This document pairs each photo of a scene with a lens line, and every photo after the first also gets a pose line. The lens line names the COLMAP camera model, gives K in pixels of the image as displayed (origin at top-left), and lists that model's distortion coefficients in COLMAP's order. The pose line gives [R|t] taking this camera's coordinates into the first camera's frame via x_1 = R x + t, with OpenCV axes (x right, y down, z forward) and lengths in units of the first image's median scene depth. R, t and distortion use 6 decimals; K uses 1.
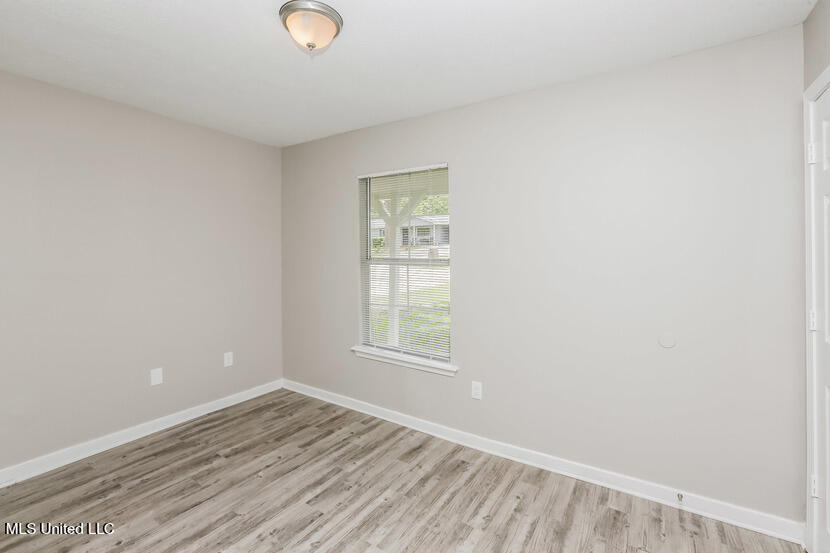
lens RADIAL K [[383.4, 0, 403.4], [0, 383.4, 257.6], [0, 0, 1]] dist [0.005953, 0.005859]
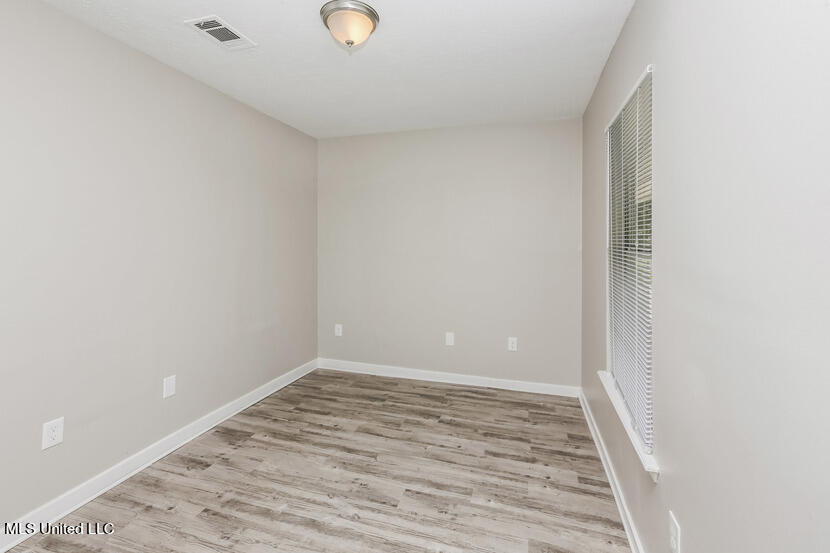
lens RADIAL K [[383.4, 0, 425.8], [0, 383.4, 244.2], [0, 0, 1]] dist [0.005953, 0.005859]
pose [[0.270190, -0.007699, -0.962776, 0.581985], [-0.002889, 0.999957, -0.008807, 0.012974], [0.962803, 0.005161, 0.270156, 0.631307]]
